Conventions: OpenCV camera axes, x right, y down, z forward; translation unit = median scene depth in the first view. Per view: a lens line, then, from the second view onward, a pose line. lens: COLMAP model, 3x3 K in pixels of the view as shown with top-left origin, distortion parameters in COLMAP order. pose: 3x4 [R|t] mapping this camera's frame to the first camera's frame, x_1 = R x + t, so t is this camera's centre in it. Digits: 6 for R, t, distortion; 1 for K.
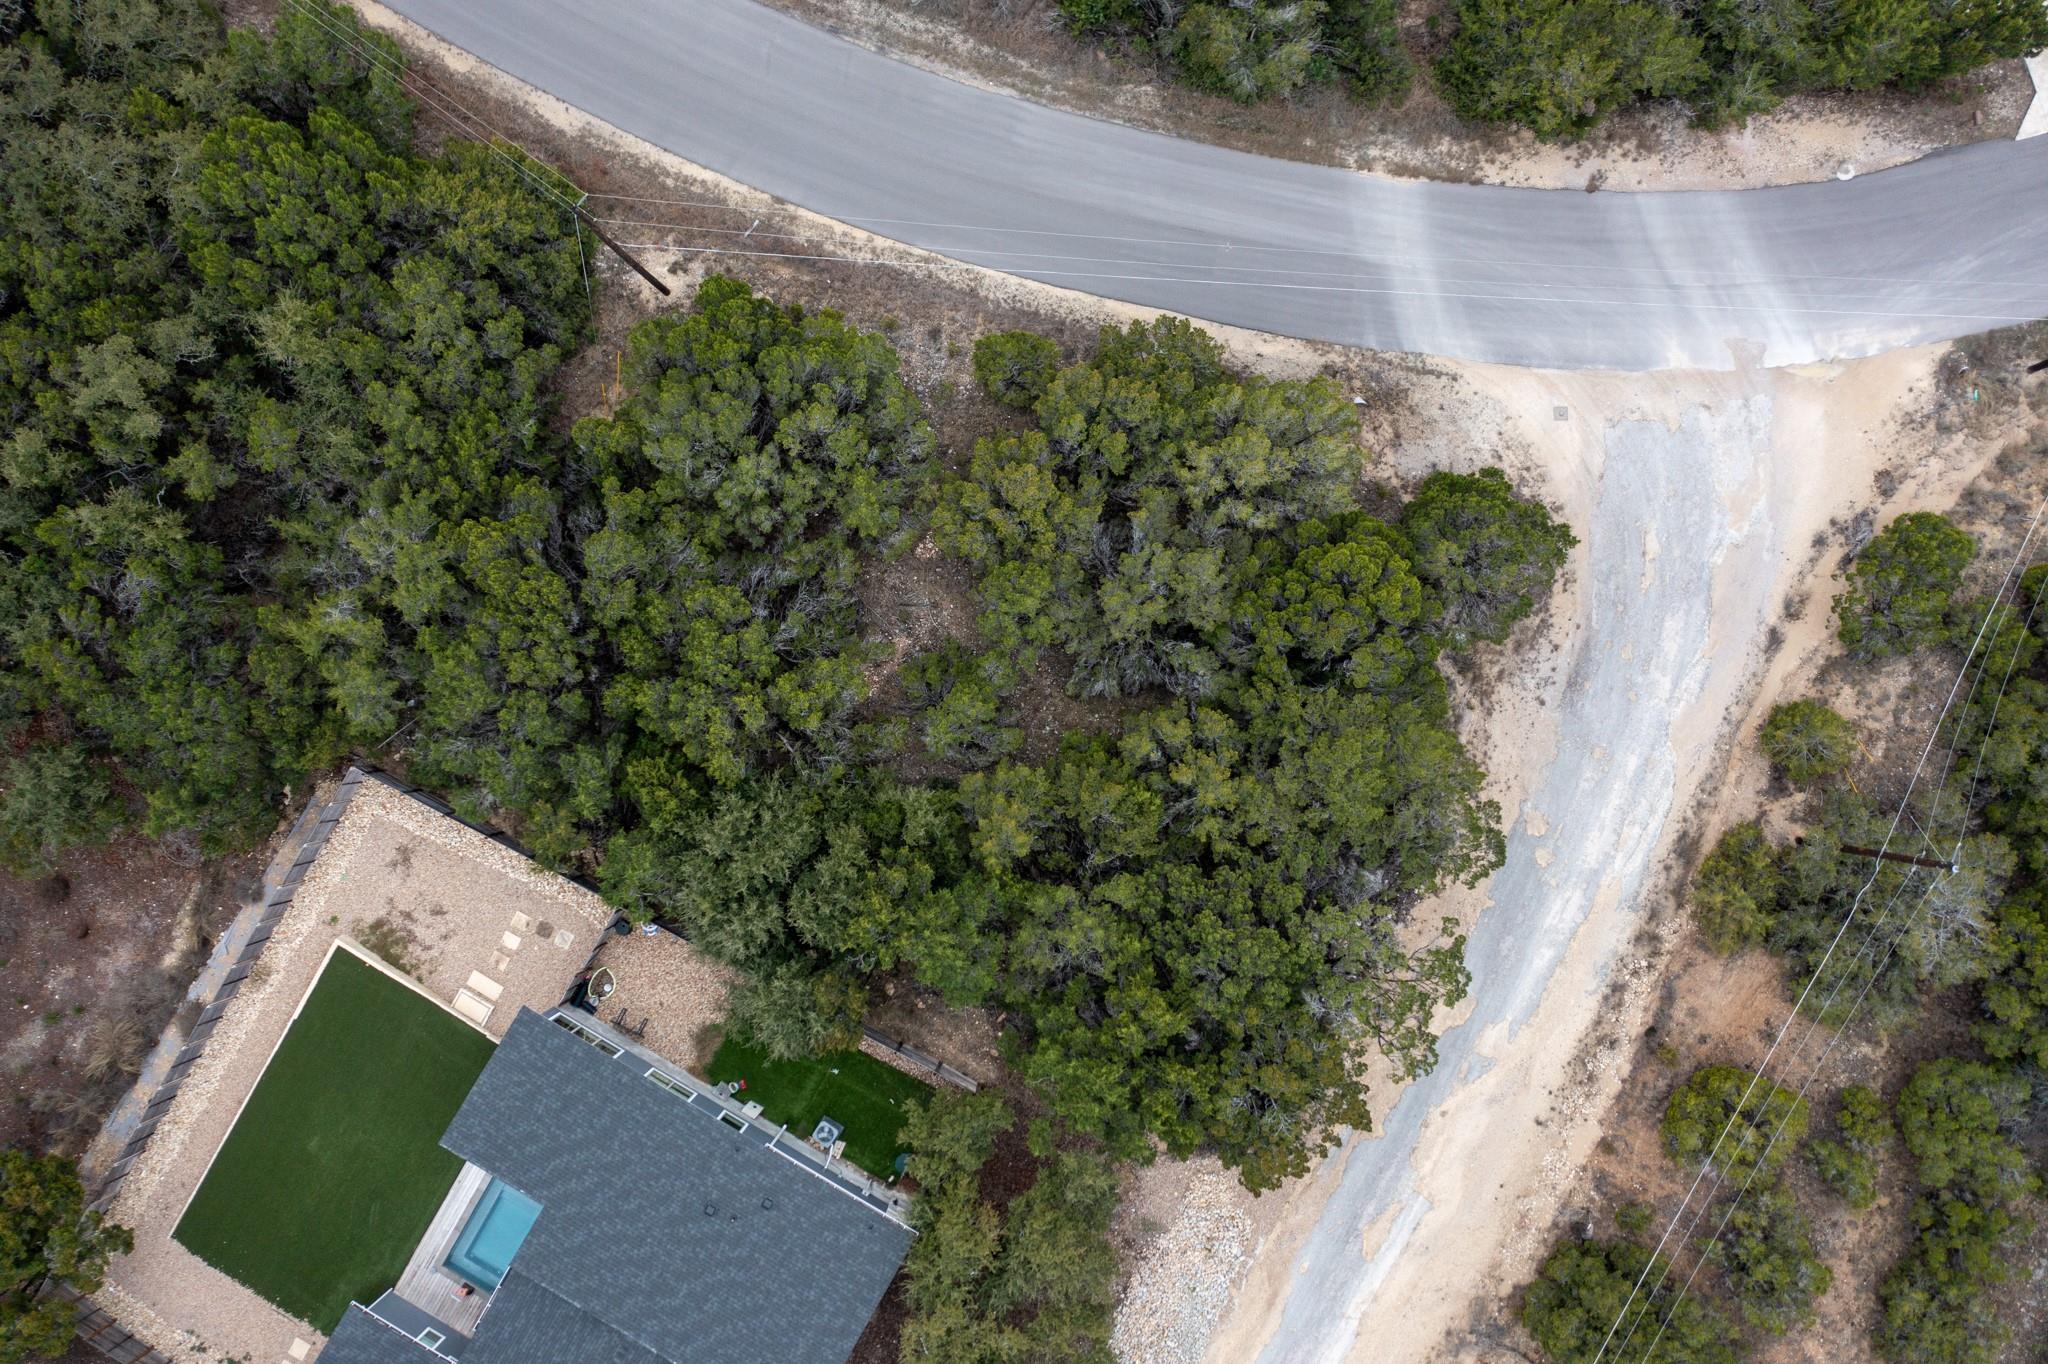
lens RADIAL K [[1622.6, 0, 1018.1], [0, 1622.6, 679.6], [0, 0, 1]] dist [-0.007948, 0.001868]
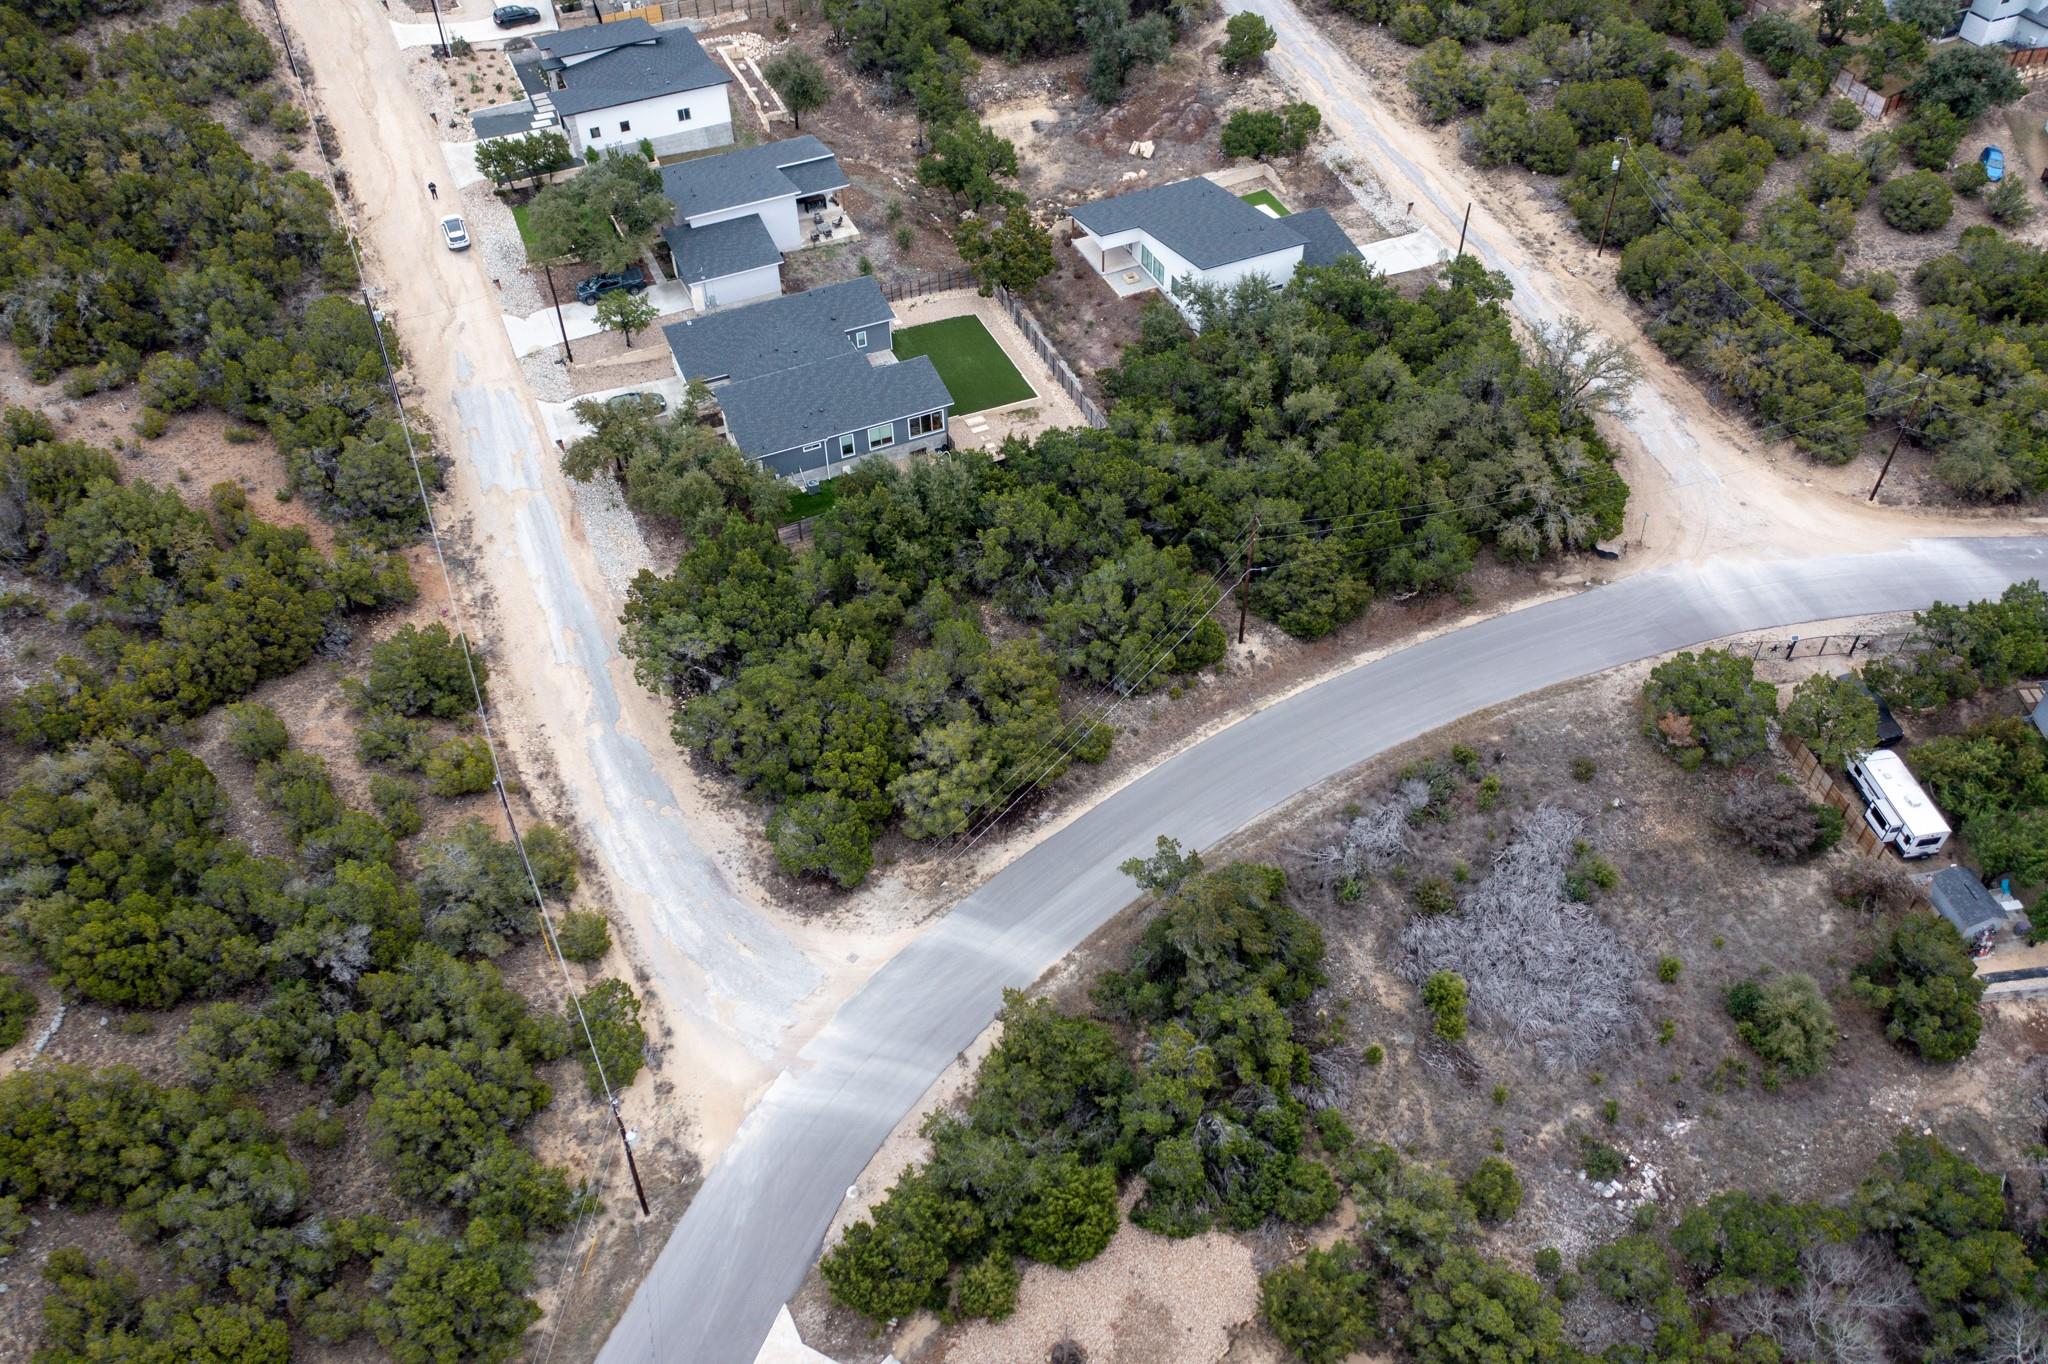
lens RADIAL K [[1622.6, 0, 1027.0], [0, 1622.6, 683.4], [0, 0, 1]] dist [-0.007948, 0.001868]
pose [[-0.587458, 0.606313, -0.535982, 0.912501], [-0.808255, -0.406686, 0.425829, -0.848692], [0.040210, 0.683367, 0.728967, -0.251983]]
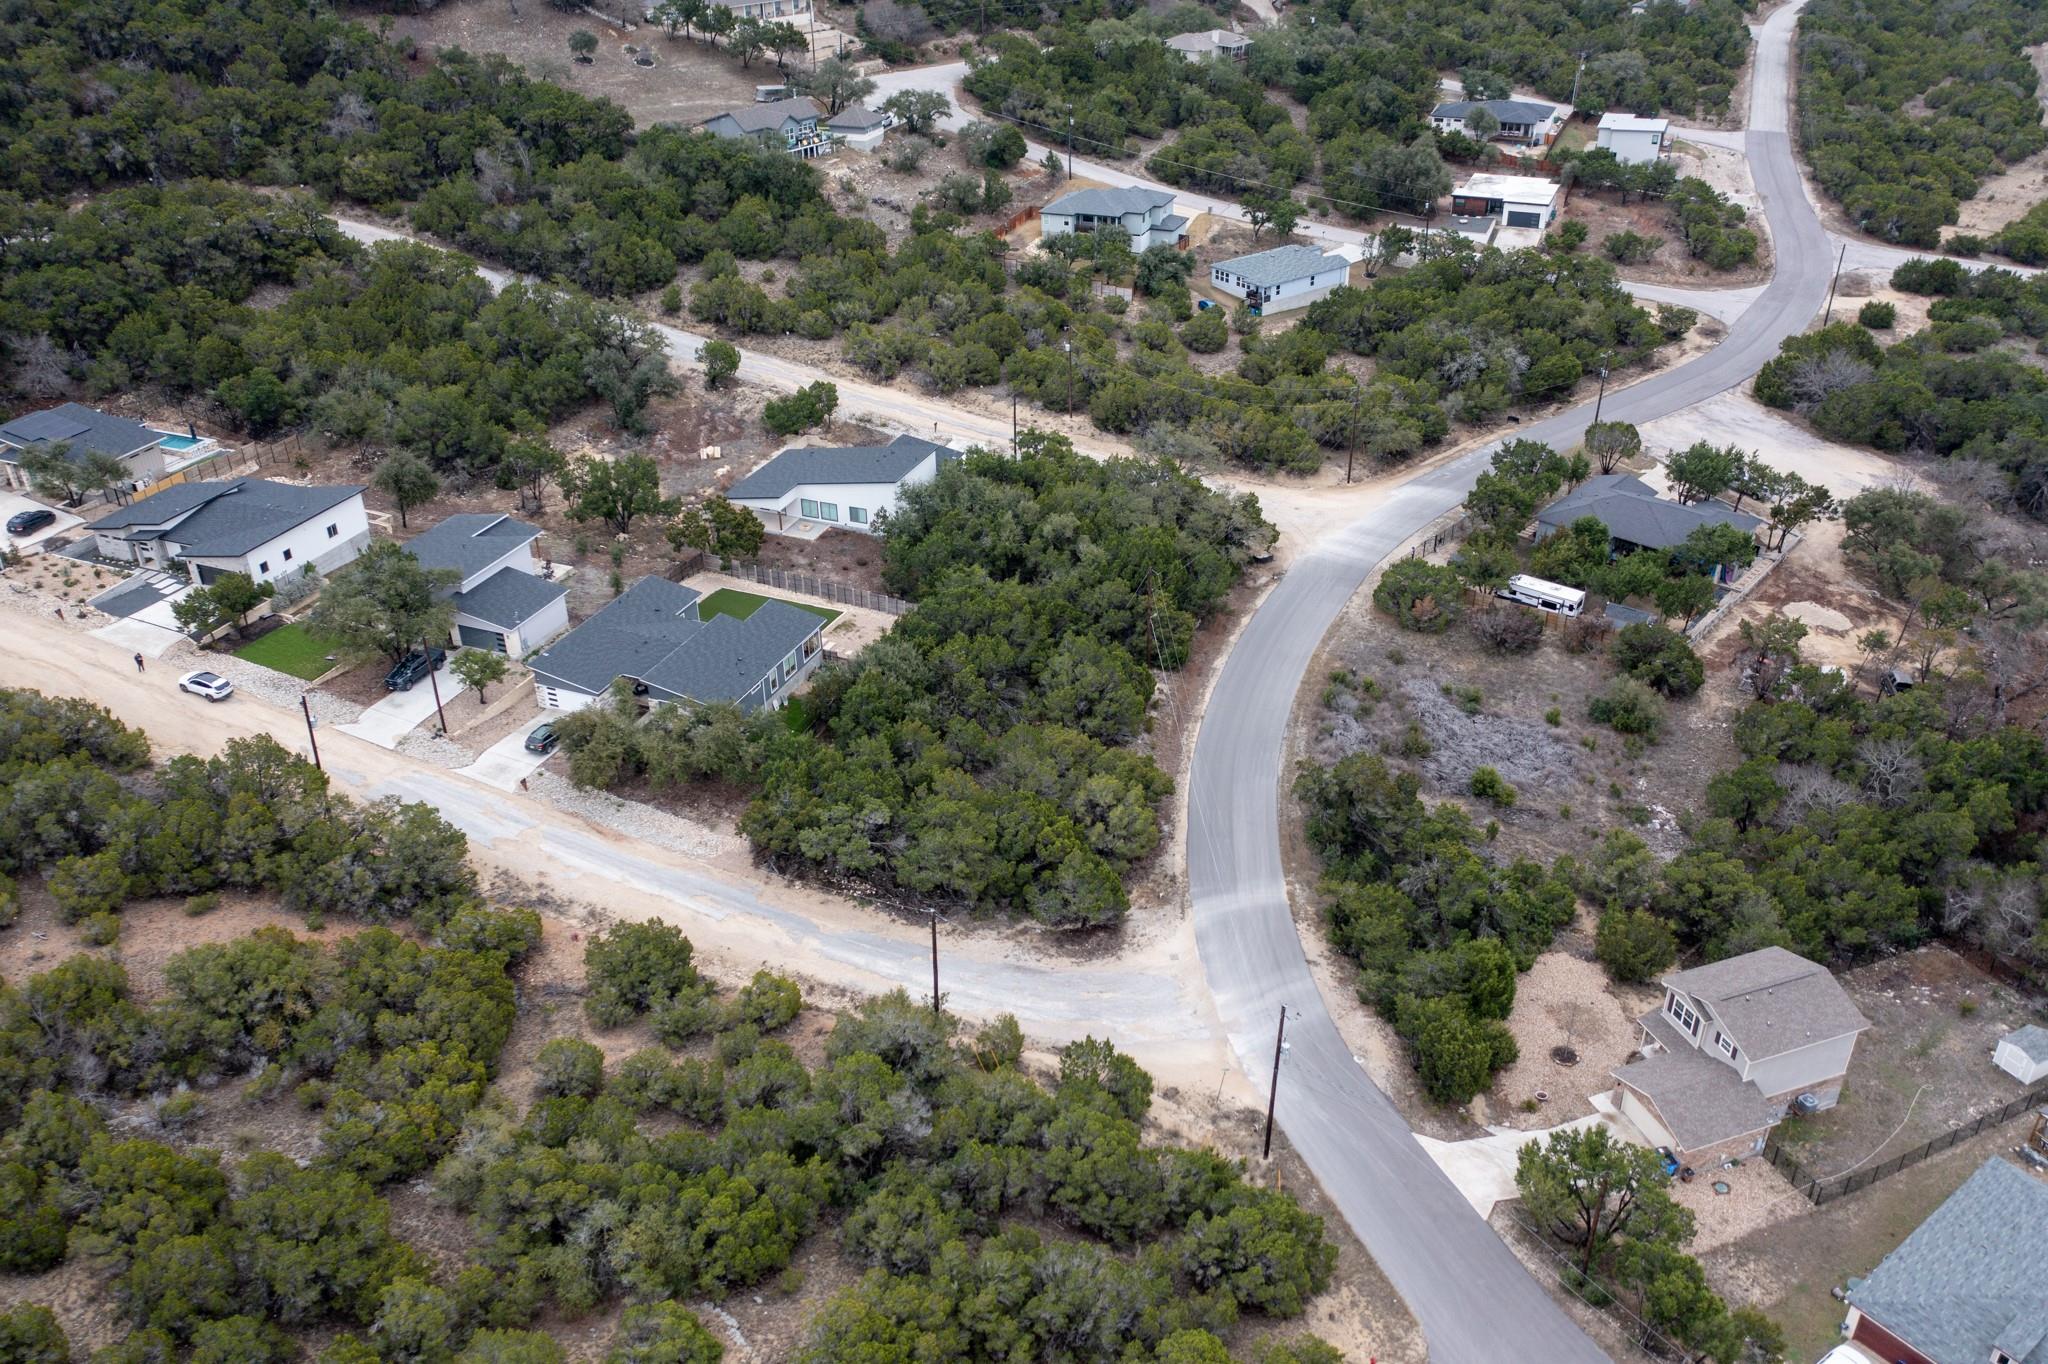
lens RADIAL K [[1622.6, 0, 1025.8], [0, 1622.6, 683.5], [0, 0, 1]] dist [-0.007948, 0.001868]
pose [[0.125853, 0.529200, -0.839112, 1.662555], [-0.991930, 0.080225, -0.098178, 0.143223], [0.015362, 0.844696, 0.535026, -0.176800]]
